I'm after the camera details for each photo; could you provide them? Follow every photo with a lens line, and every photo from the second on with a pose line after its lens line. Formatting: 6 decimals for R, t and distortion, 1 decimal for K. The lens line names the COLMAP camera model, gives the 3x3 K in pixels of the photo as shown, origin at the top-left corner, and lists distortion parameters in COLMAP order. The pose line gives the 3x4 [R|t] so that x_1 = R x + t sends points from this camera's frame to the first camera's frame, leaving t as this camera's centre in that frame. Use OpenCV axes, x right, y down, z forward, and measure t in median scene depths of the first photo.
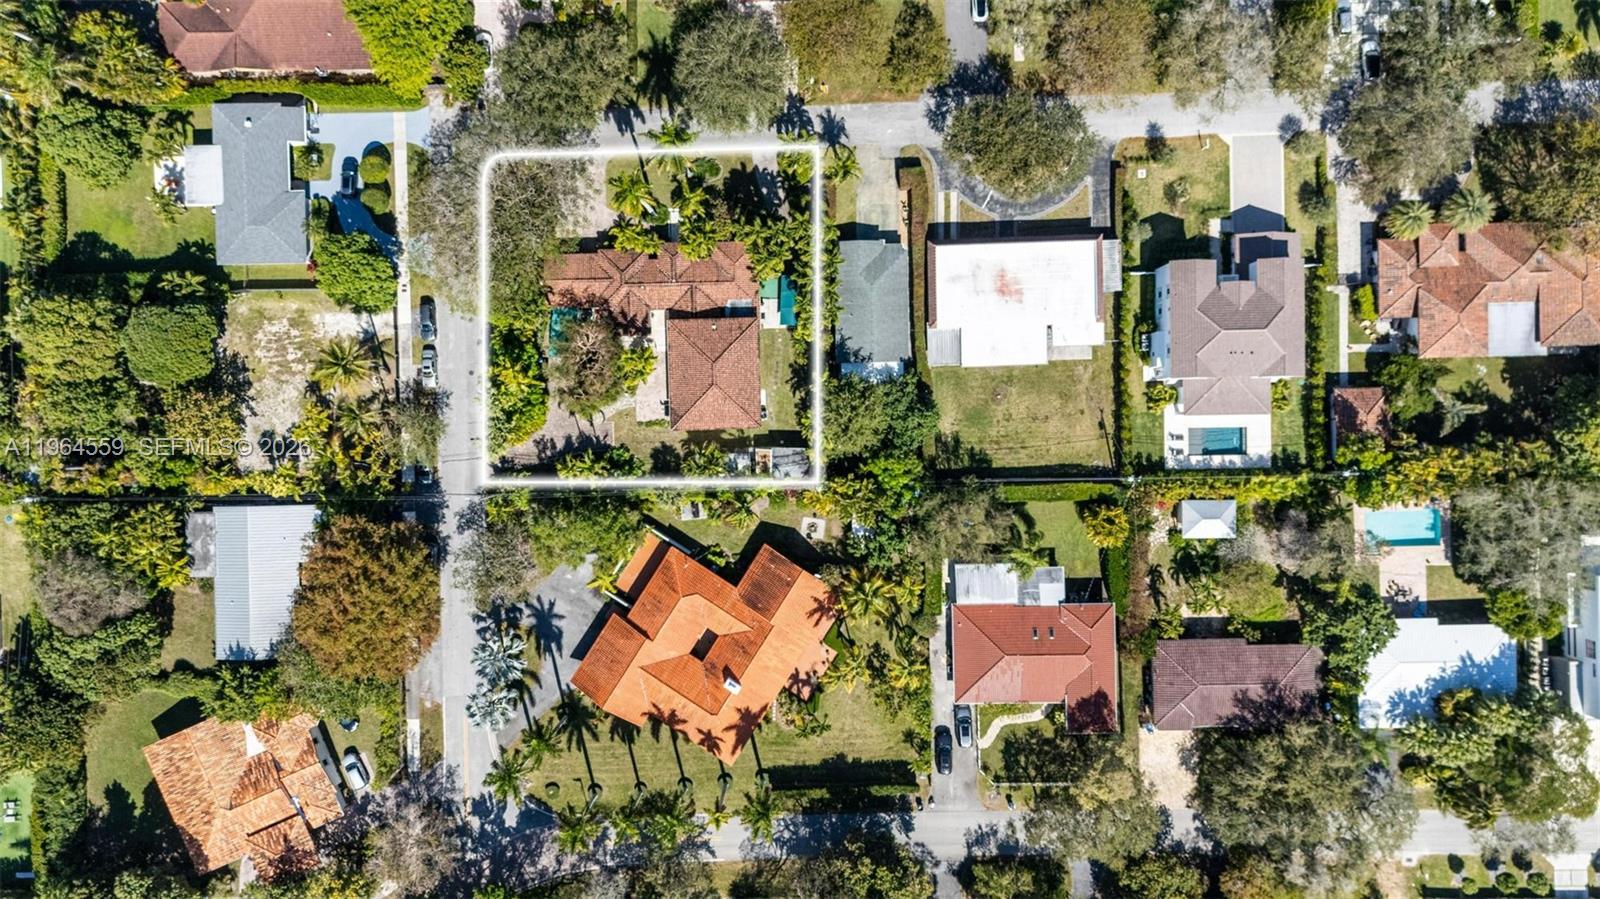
lens RADIAL K [[1177.2, 0, 812.8], [0, 1177.2, 445.8], [0, 0, 1]] dist [0.043942, -0.049927]
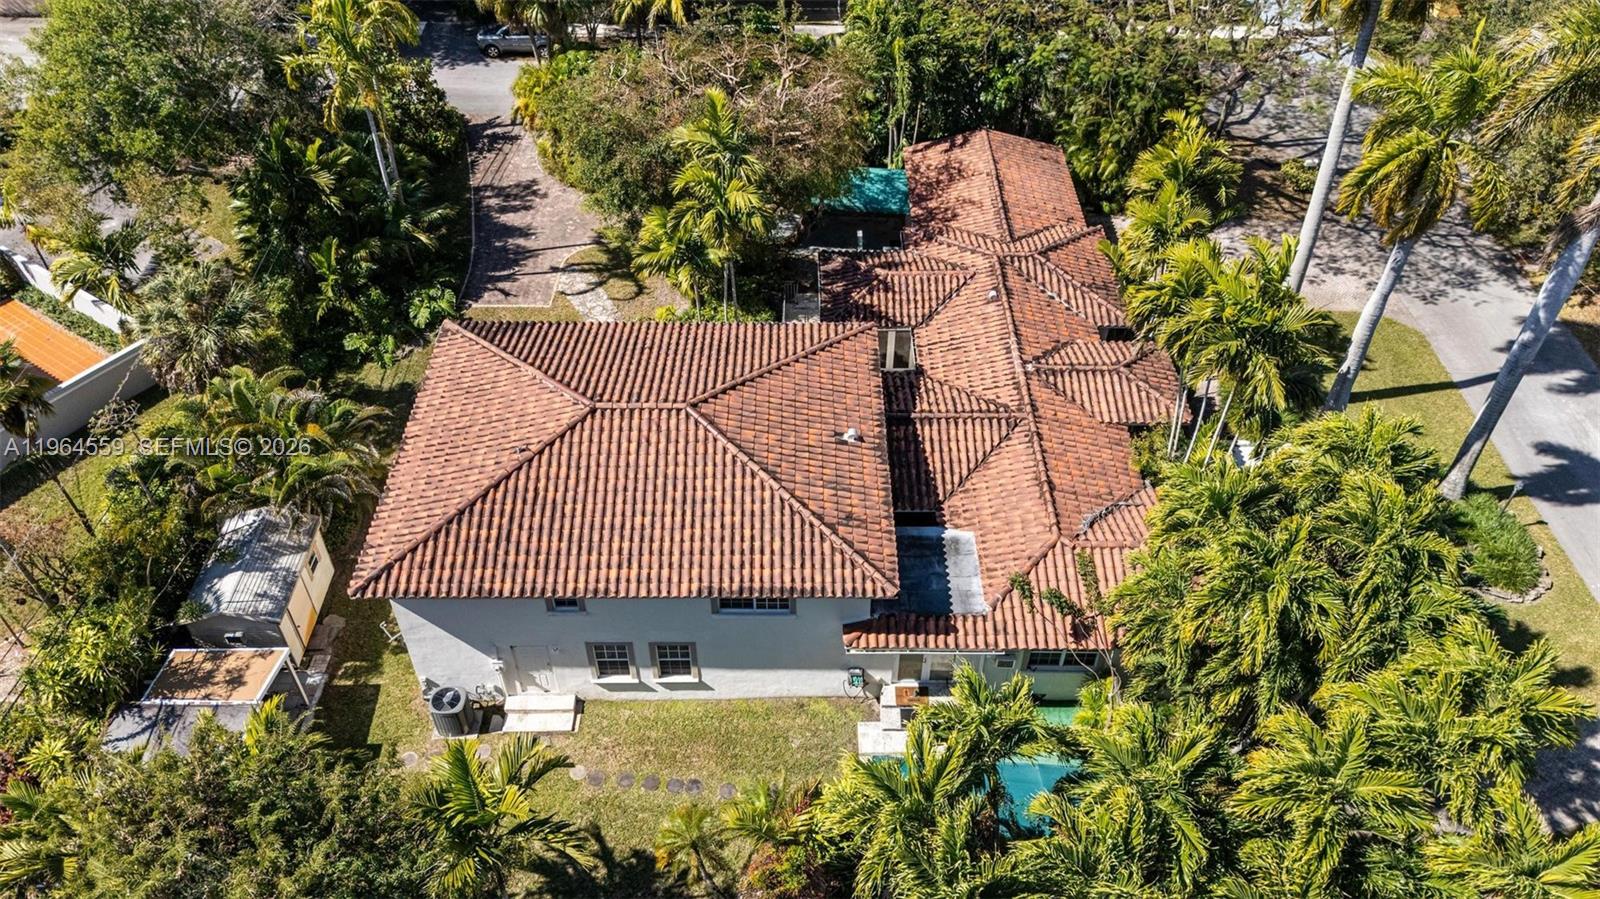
lens RADIAL K [[1173.9, 0, 798.1], [0, 1173.9, 450.4], [0, 0, 1]] dist [0.084057, -0.092042]
pose [[-0.023610, 0.688109, -0.725223, 0.081126], [-0.999493, -0.031736, 0.002427, -0.088770], [-0.021345, 0.724913, 0.688510, 0.818044]]
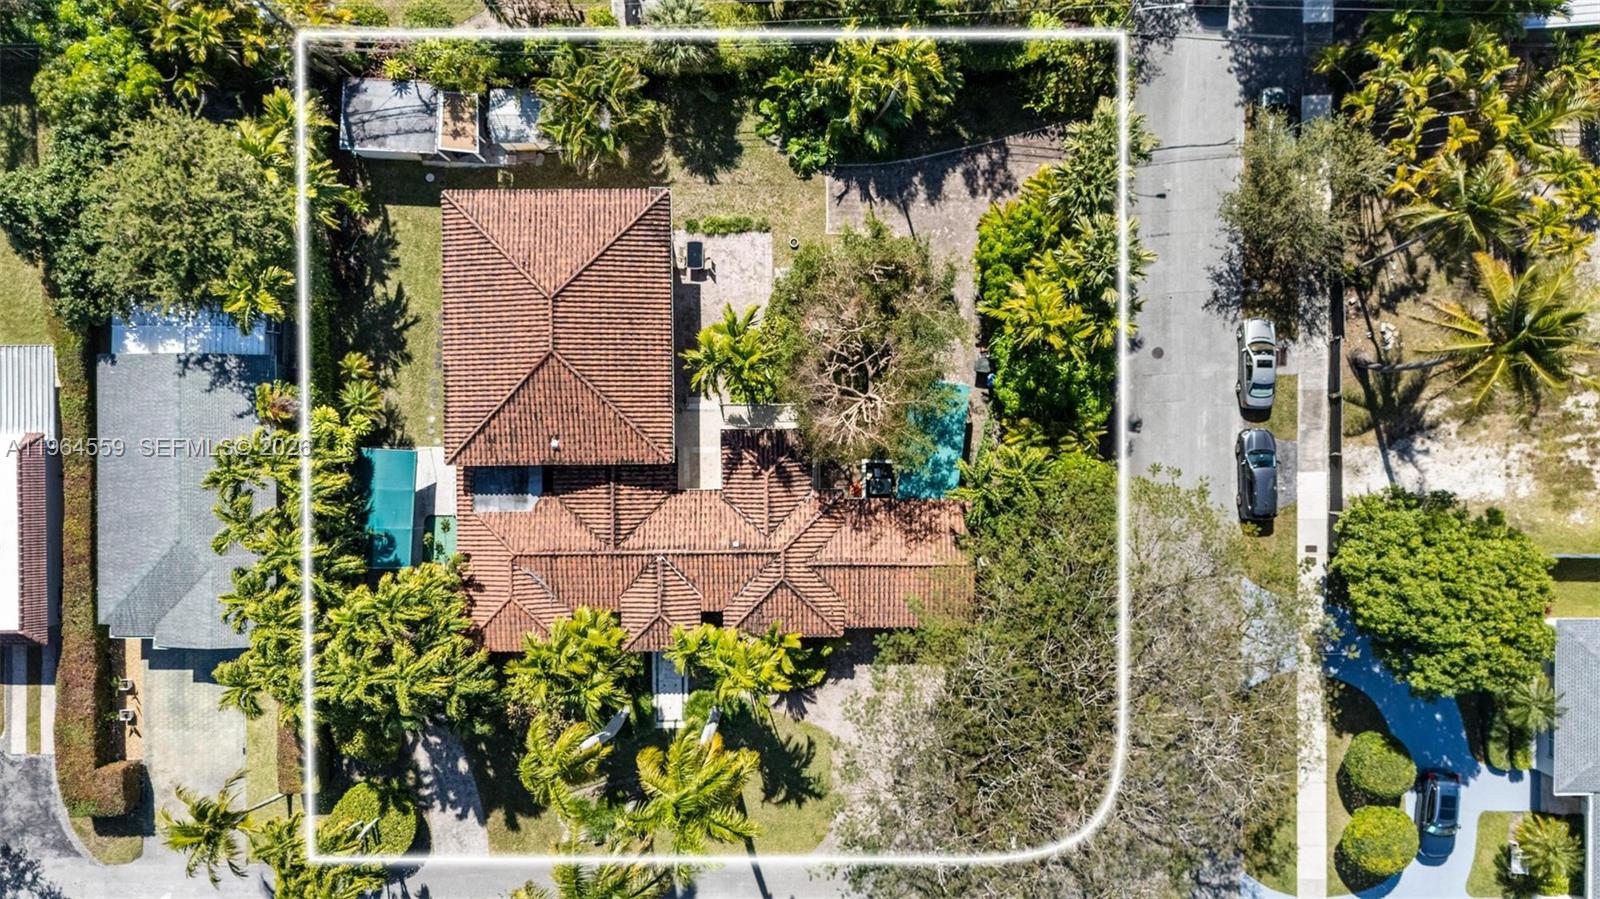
lens RADIAL K [[1173.9, 0, 798.1], [0, 1173.9, 450.4], [0, 0, 1]] dist [0.084057, -0.092042]
pose [[-0.999779, -0.018473, 0.010057, -0.166004], [0.018133, -0.999291, -0.032987, -0.085728], [0.010659, -0.032798, 0.999405, 0.576963]]
